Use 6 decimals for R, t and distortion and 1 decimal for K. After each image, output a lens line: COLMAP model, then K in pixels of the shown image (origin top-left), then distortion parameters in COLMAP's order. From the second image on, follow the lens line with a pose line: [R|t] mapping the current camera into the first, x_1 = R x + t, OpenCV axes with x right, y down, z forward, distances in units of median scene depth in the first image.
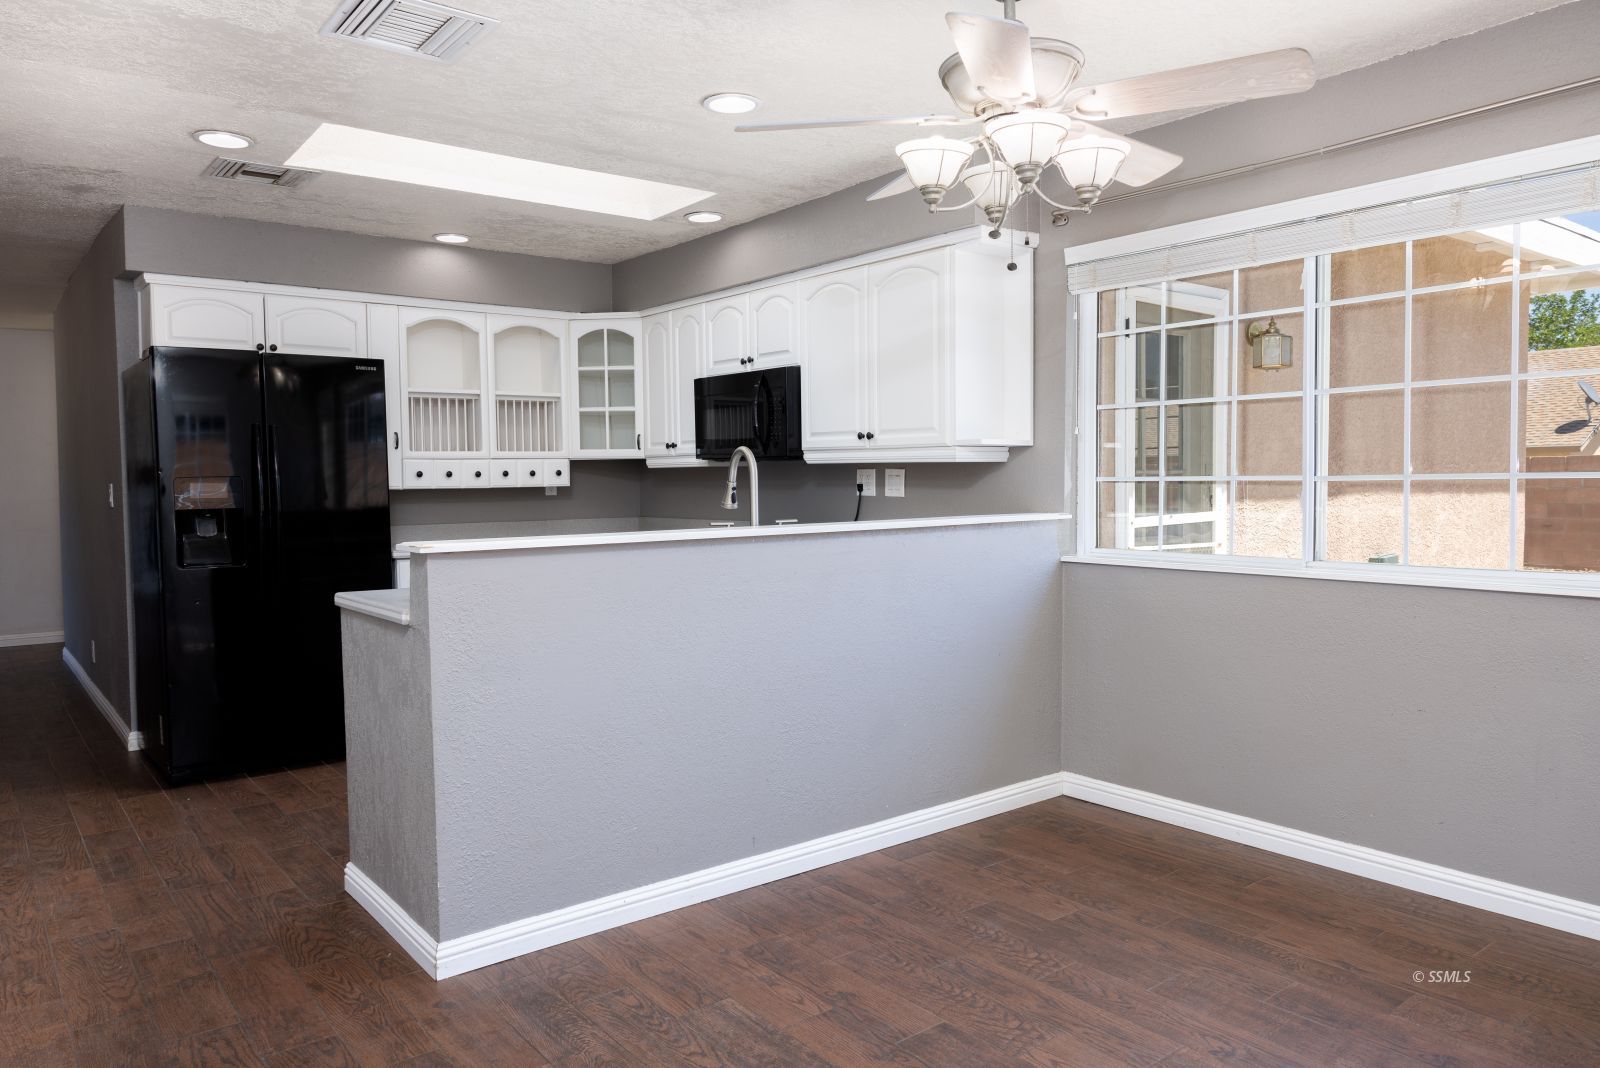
lens RADIAL K [[1089.8, 0, 800.0], [0, 1089.8, 534.0], [0, 0, 1]] dist [0.001783, 0.000970]
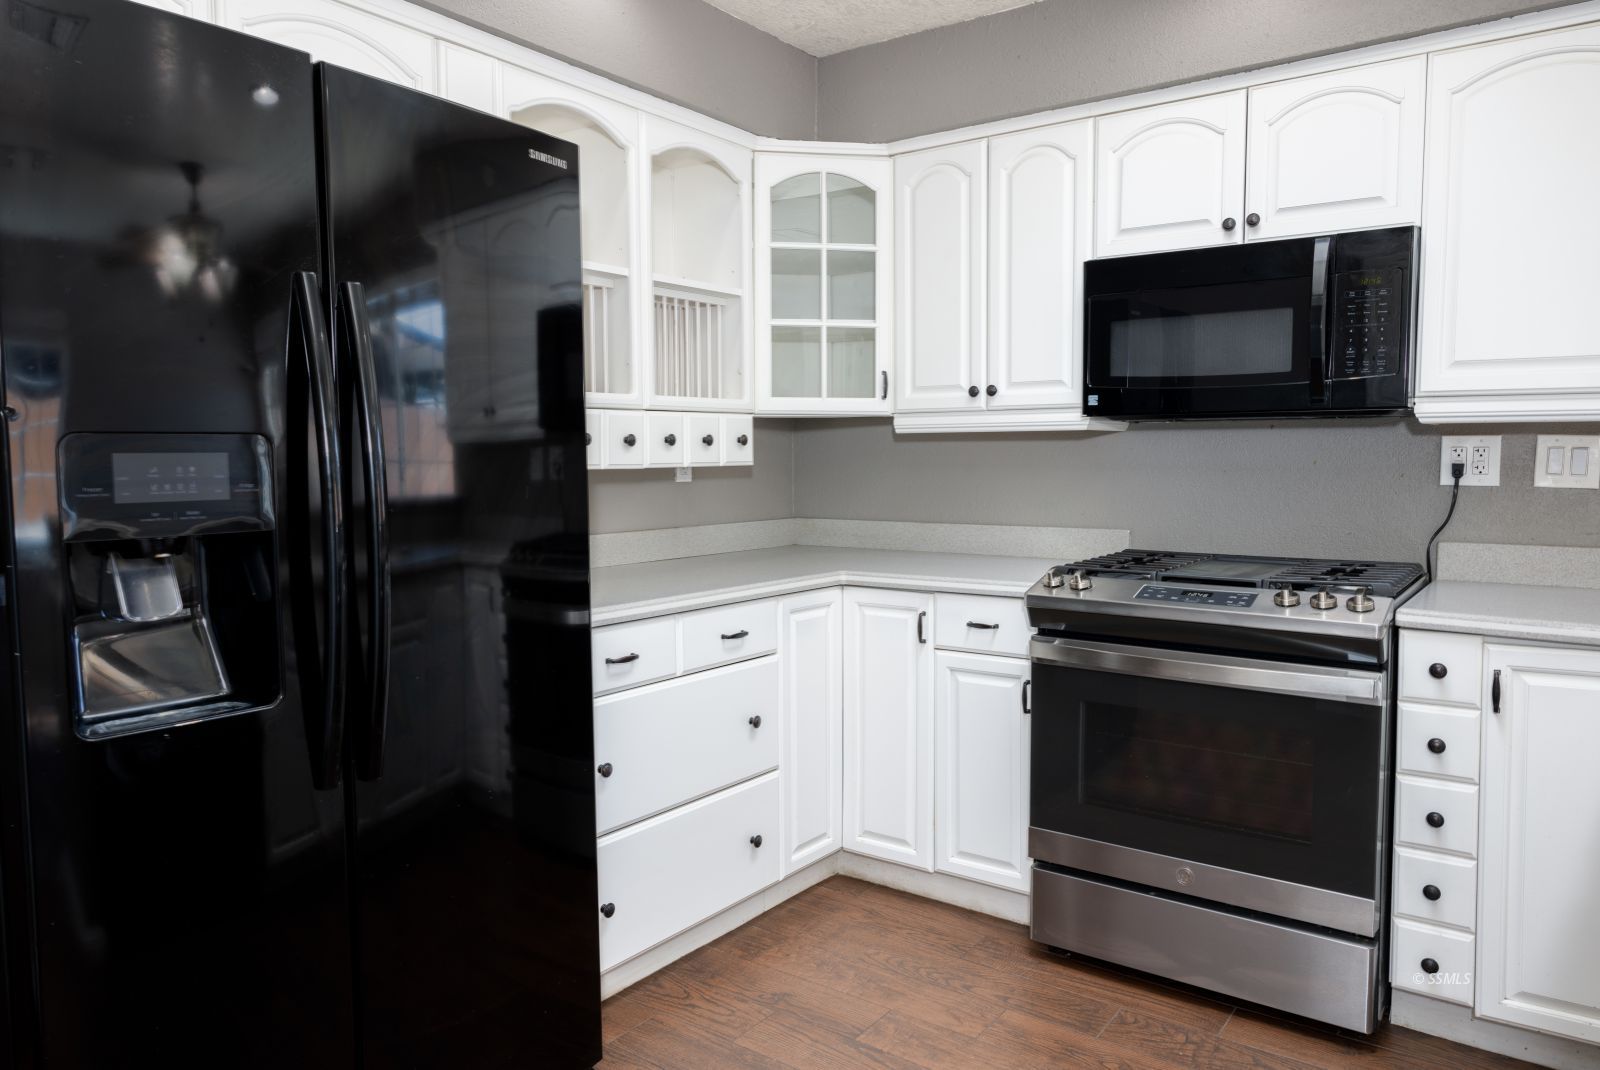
lens RADIAL K [[1089.8, 0, 800.0], [0, 1089.8, 535.0], [0, 0, 1]] dist [0.001783, 0.000970]
pose [[0.963387, -0.013302, 0.267785, -0.348567], [0.008013, 0.999751, 0.020833, -0.021667], [-0.267995, -0.017925, 0.963253, 0.501661]]
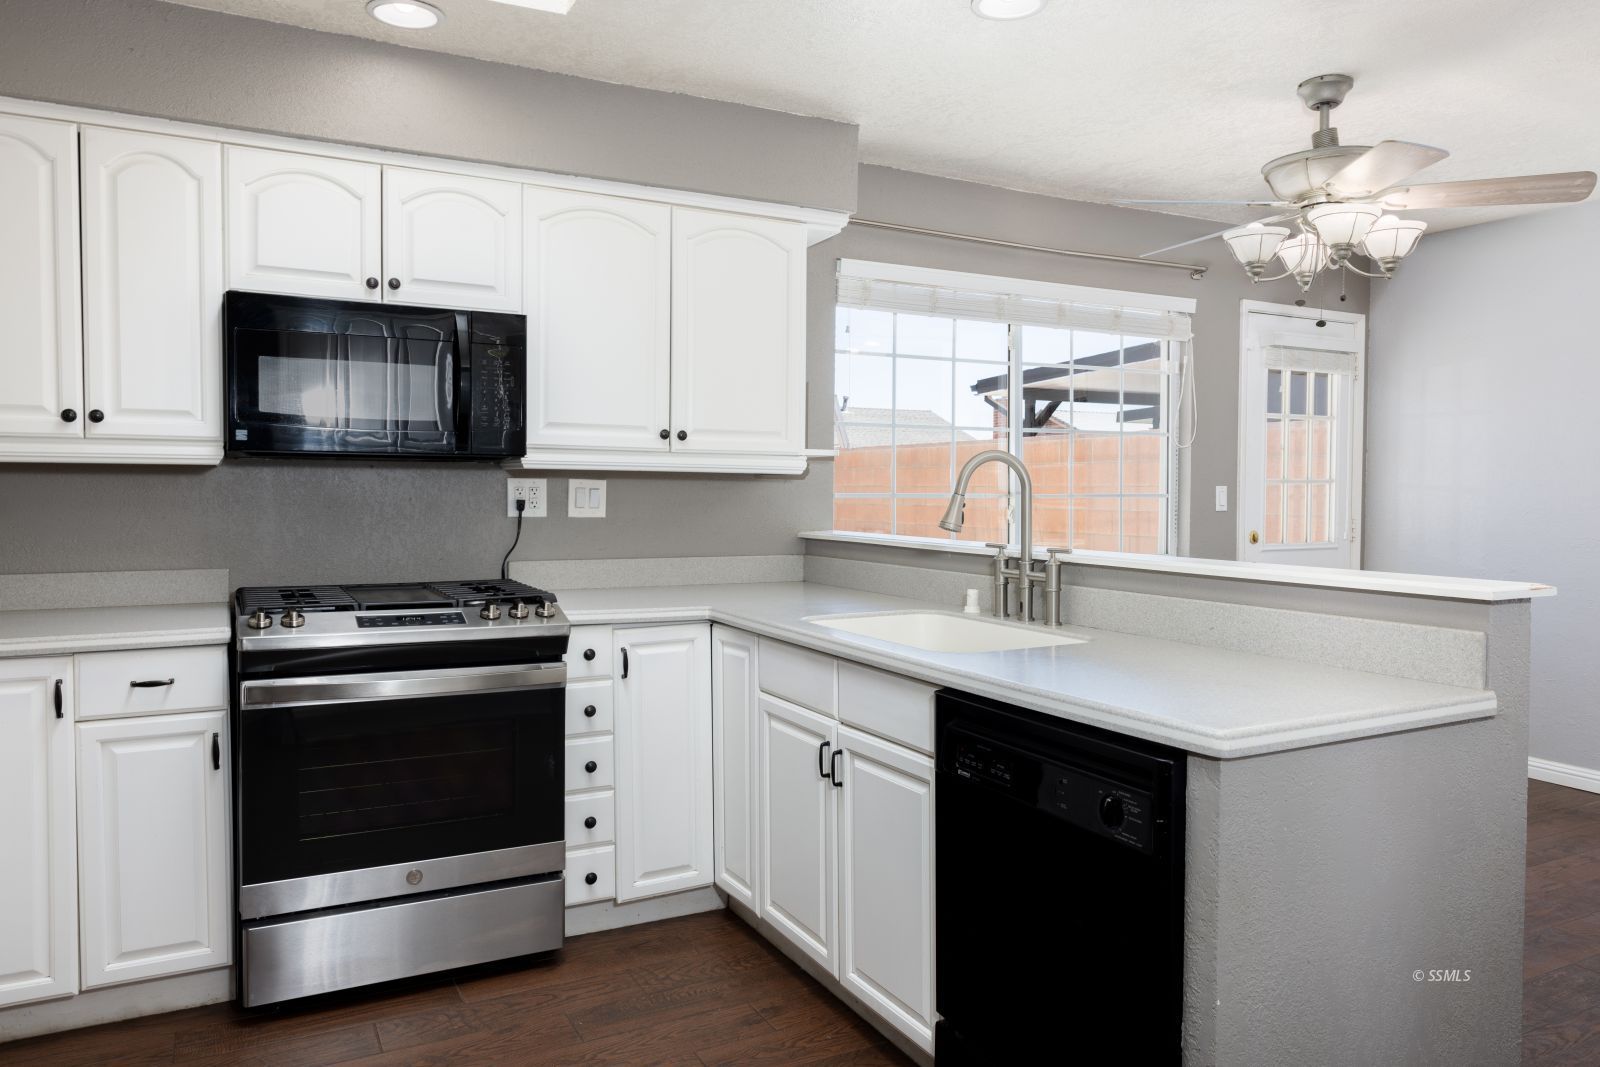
lens RADIAL K [[1089.8, 0, 800.0], [0, 1089.8, 533.5], [0, 0, 1]] dist [0.001783, 0.000970]
pose [[0.185011, -0.026548, 0.982378, -0.513557], [0.044256, 0.998846, 0.018658, -0.026177], [-0.981740, 0.040024, 0.185972, 0.614552]]
